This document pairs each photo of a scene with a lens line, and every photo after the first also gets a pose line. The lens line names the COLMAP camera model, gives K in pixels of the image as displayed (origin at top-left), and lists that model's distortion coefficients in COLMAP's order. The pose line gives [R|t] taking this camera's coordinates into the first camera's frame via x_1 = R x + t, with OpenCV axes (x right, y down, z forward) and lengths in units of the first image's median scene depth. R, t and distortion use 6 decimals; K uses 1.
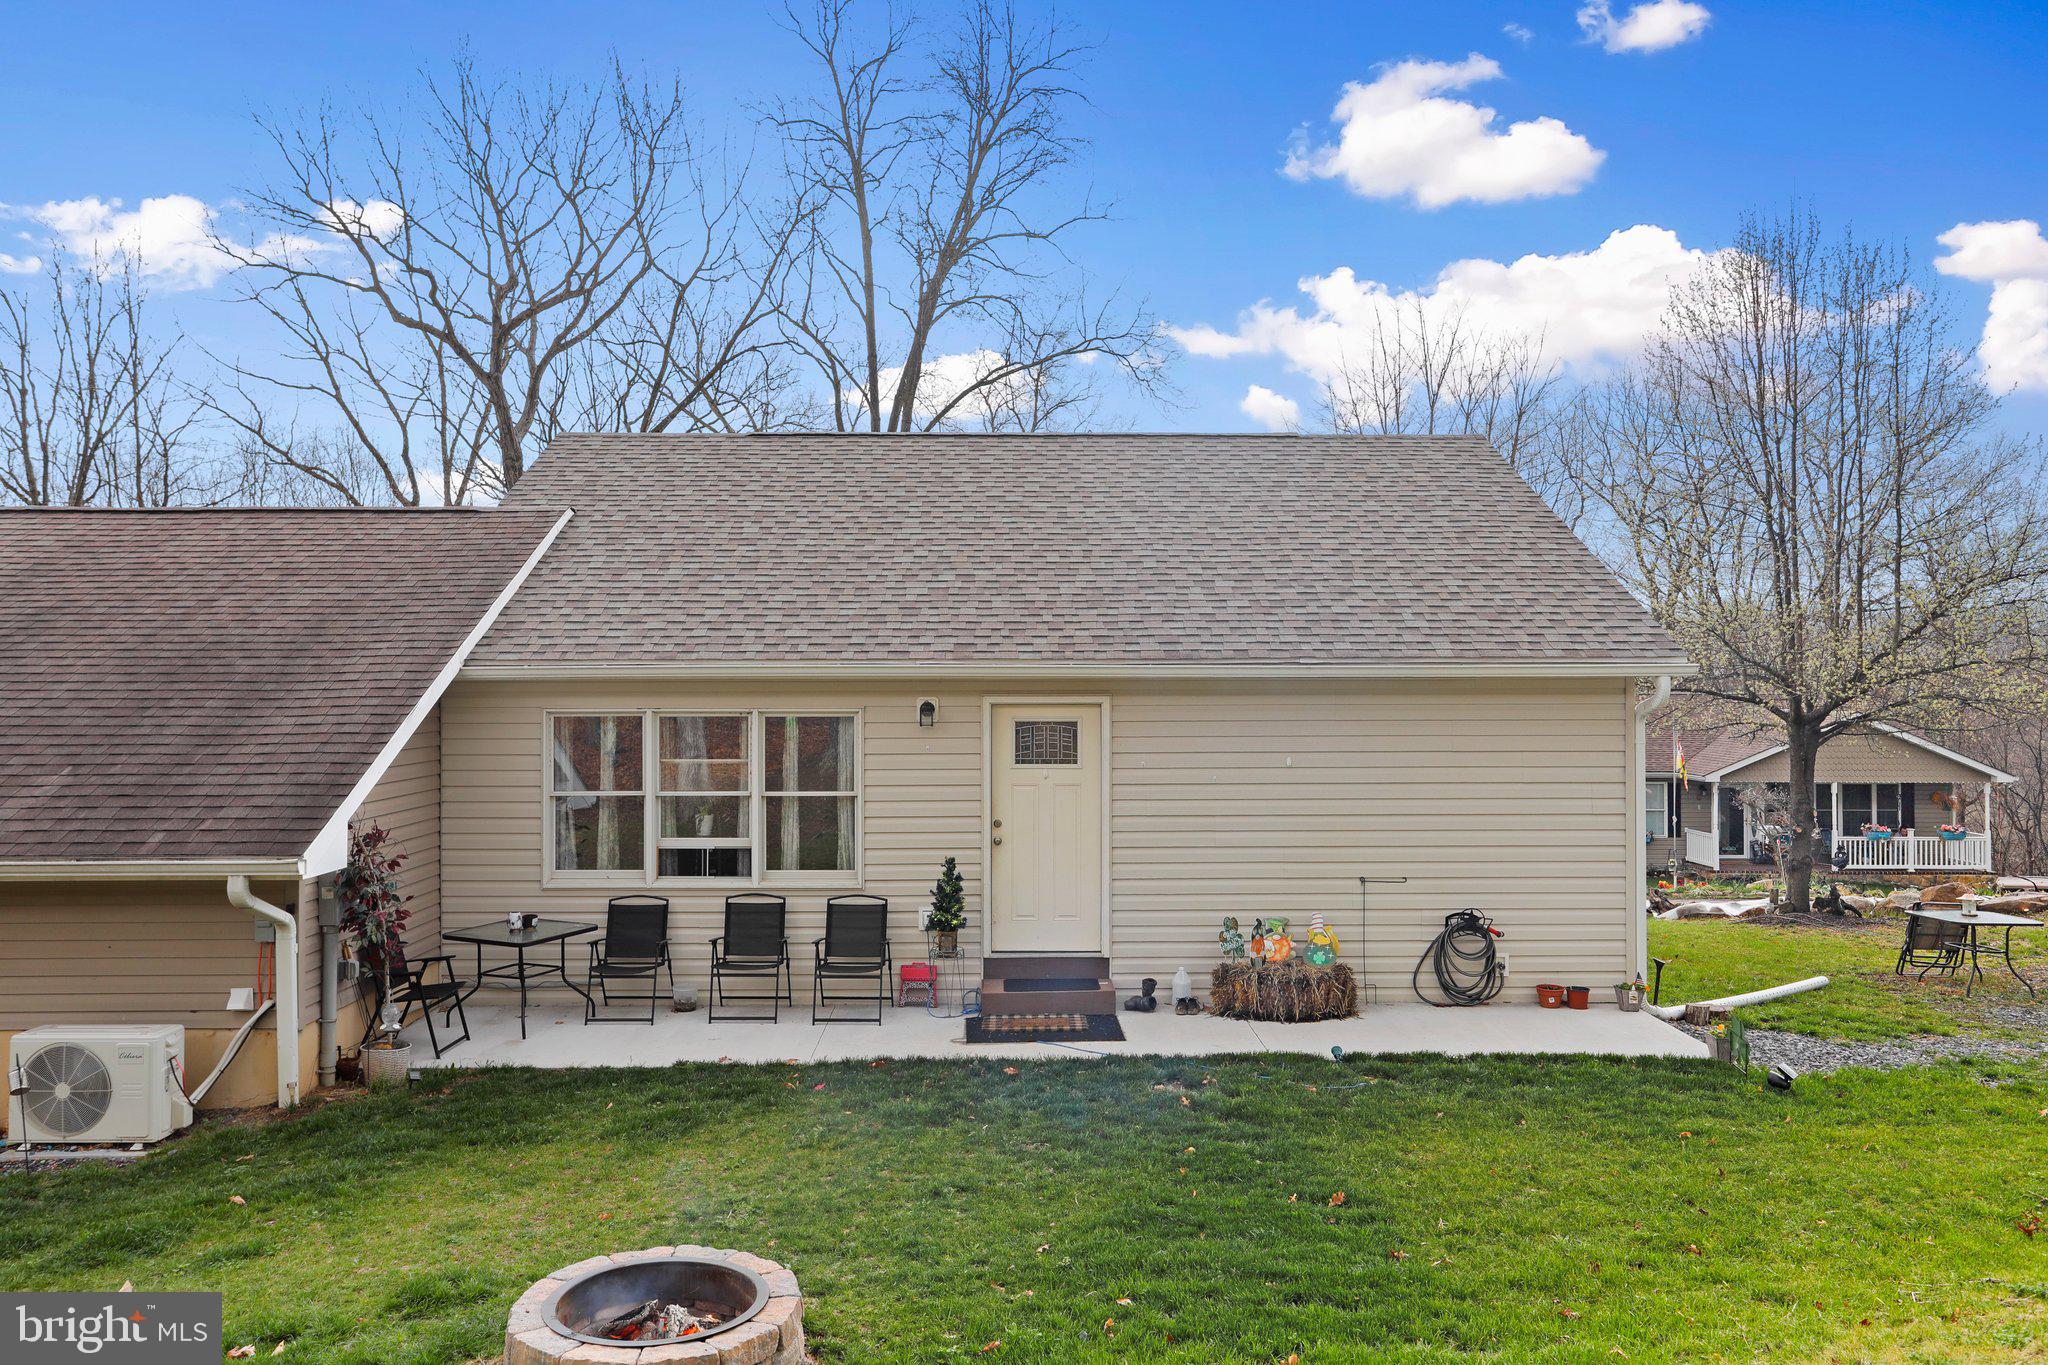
lens RADIAL K [[1557.8, 0, 1034.0], [0, 1557.8, 678.9], [0, 0, 1]] dist [0.002082, 0.005924]
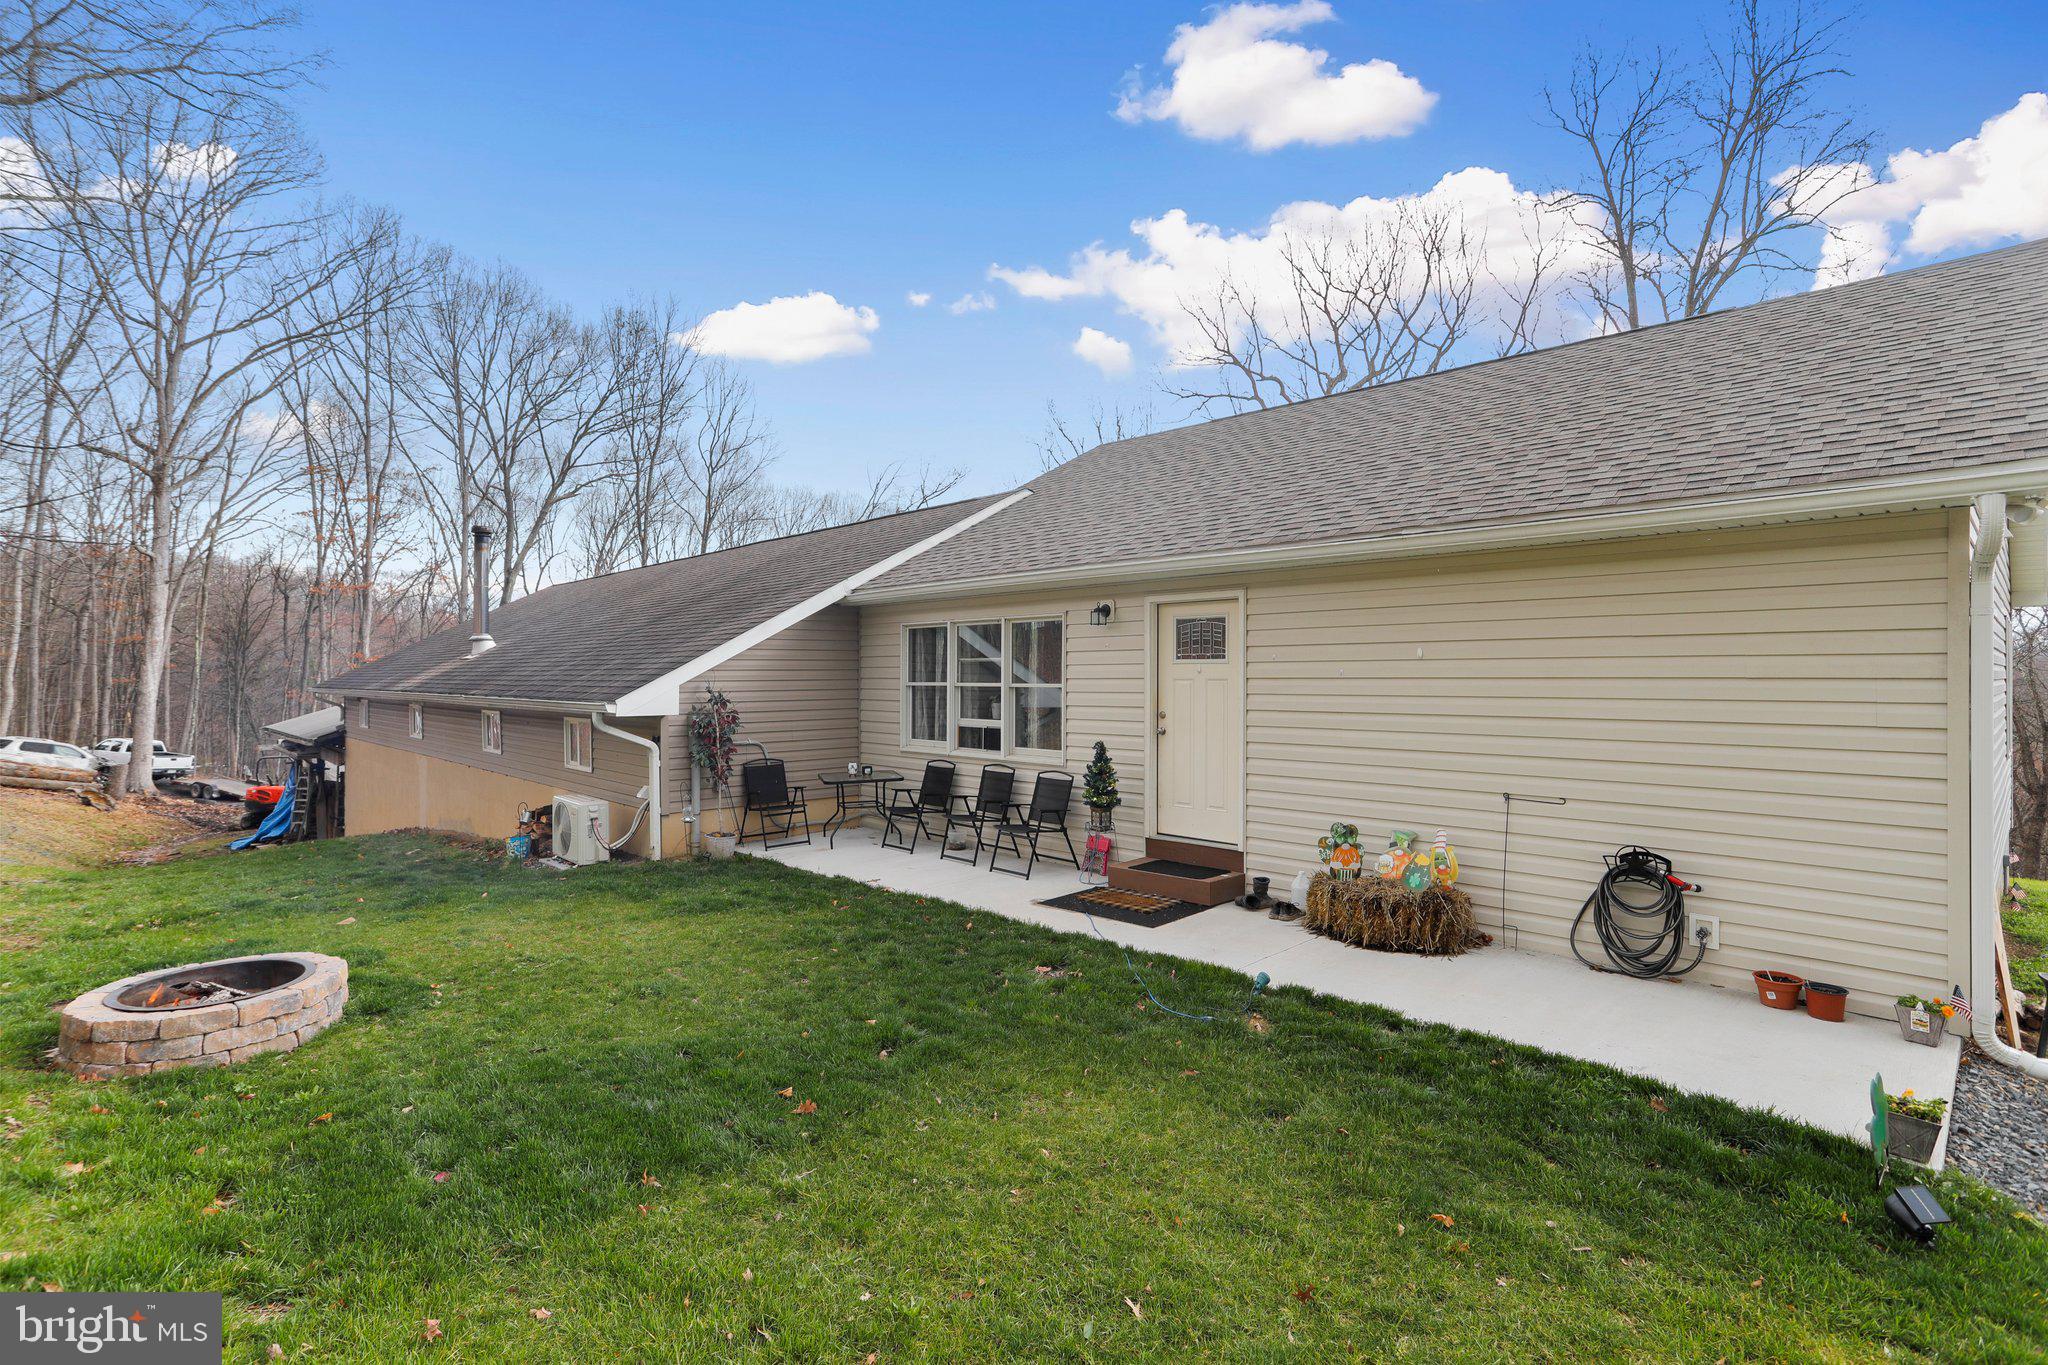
lens RADIAL K [[1009.9, 0, 1018.1], [0, 1009.9, 670.1], [0, 0, 1]] dist [-0.058298, 0.037648]
pose [[0.671906, -0.003548, -0.740628, 0.432855], [0.002160, 0.999994, -0.002831, 0.064861], [0.740633, 0.000302, 0.671909, 0.467669]]
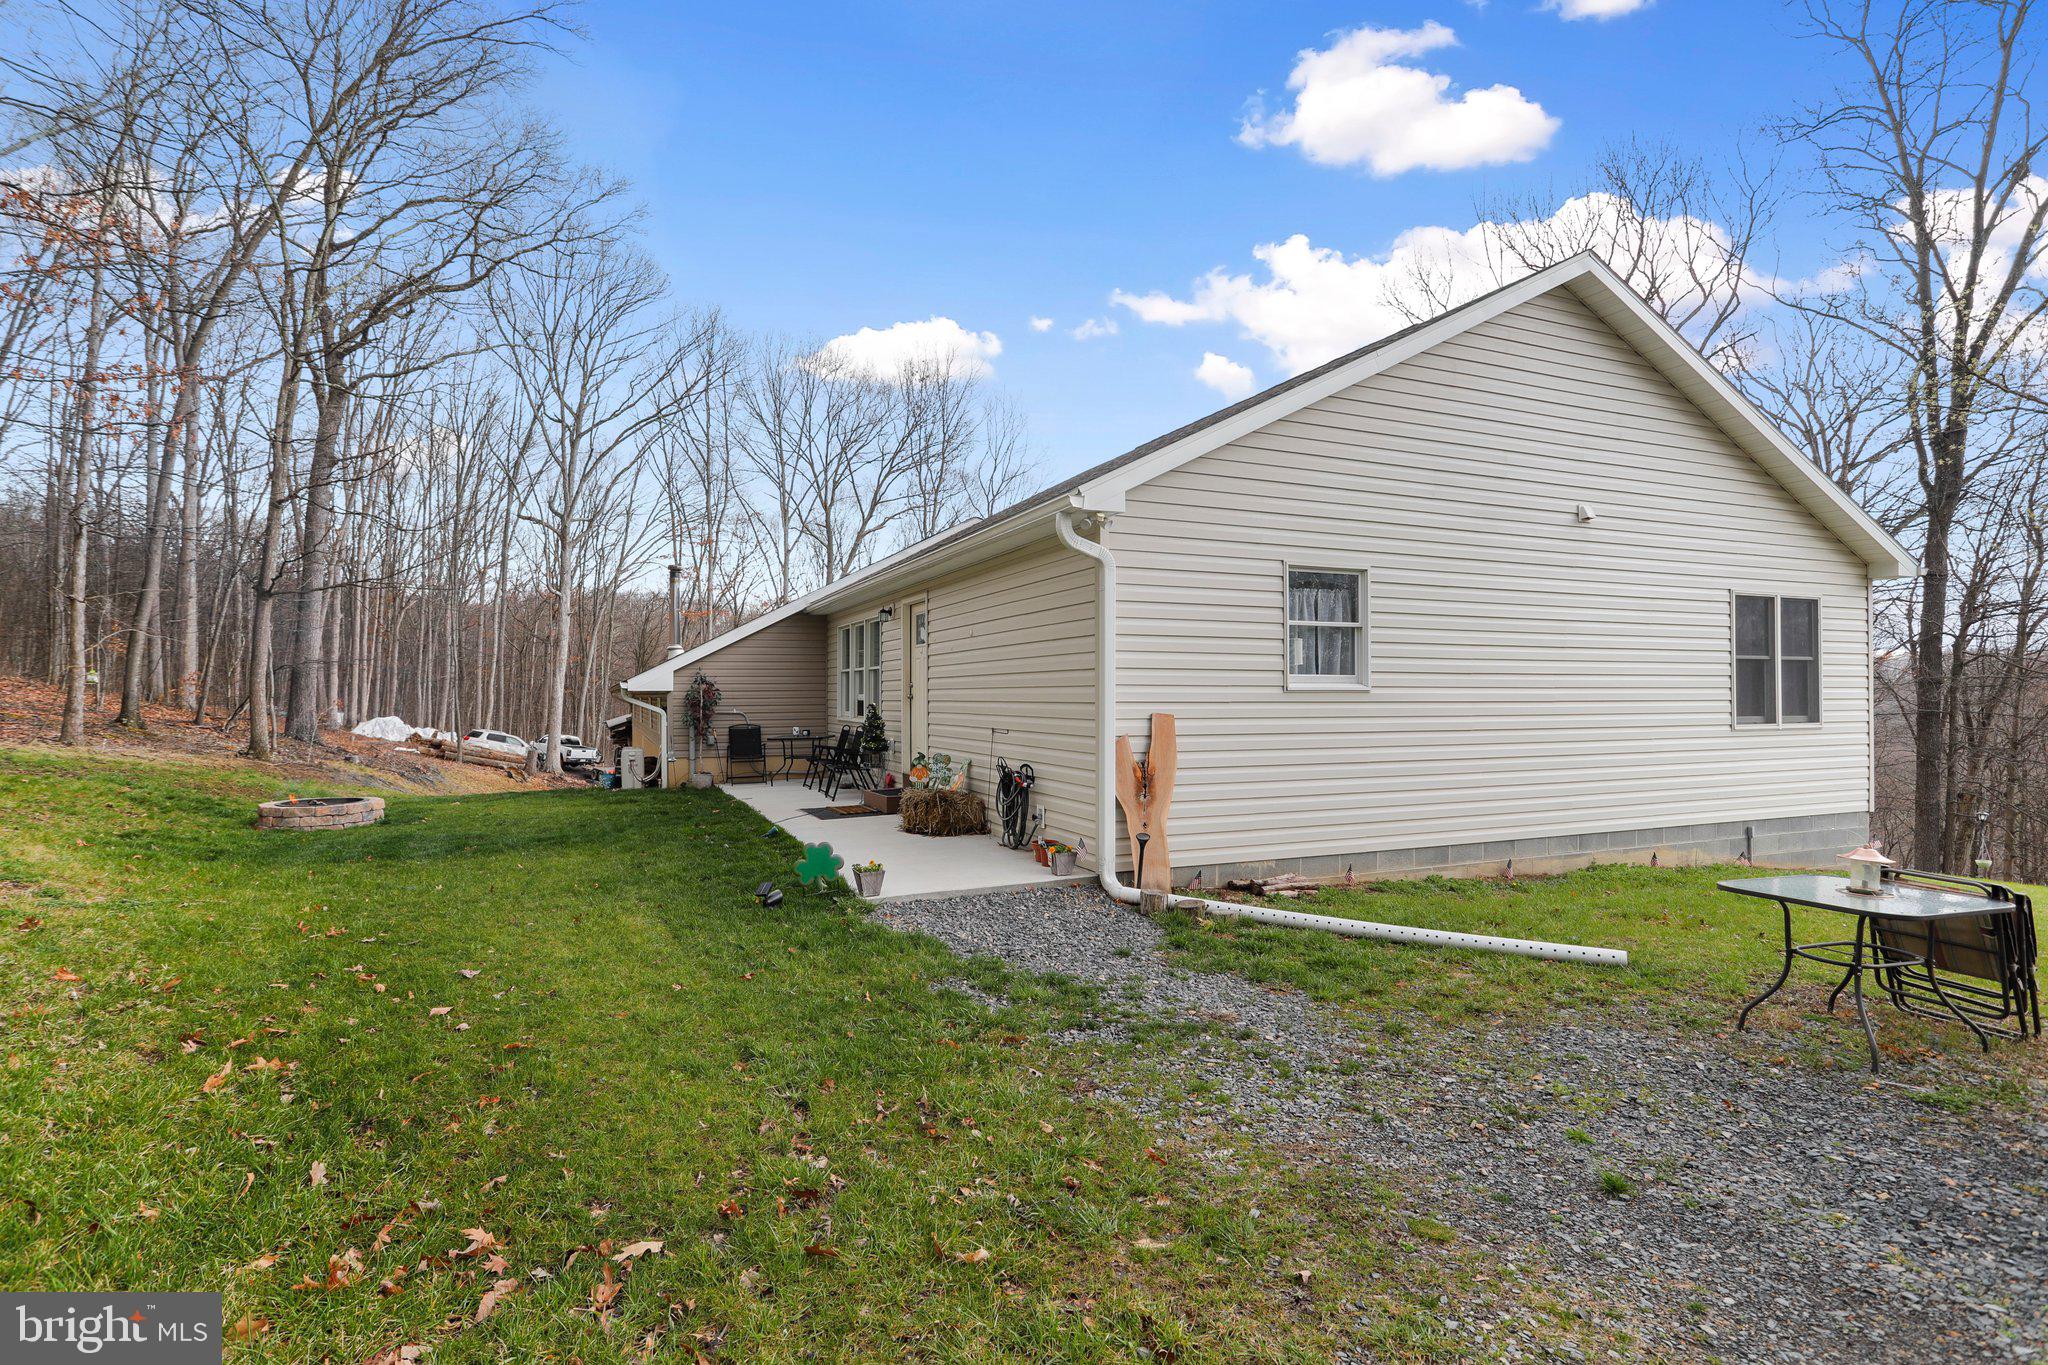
lens RADIAL K [[1009.9, 0, 1018.1], [0, 1009.9, 670.1], [0, 0, 1]] dist [-0.058298, 0.037648]
pose [[0.386034, -0.018595, -0.922297, 0.922484], [0.005671, 0.999826, -0.017785, 0.097314], [0.922467, 0.001635, 0.386072, 0.727742]]
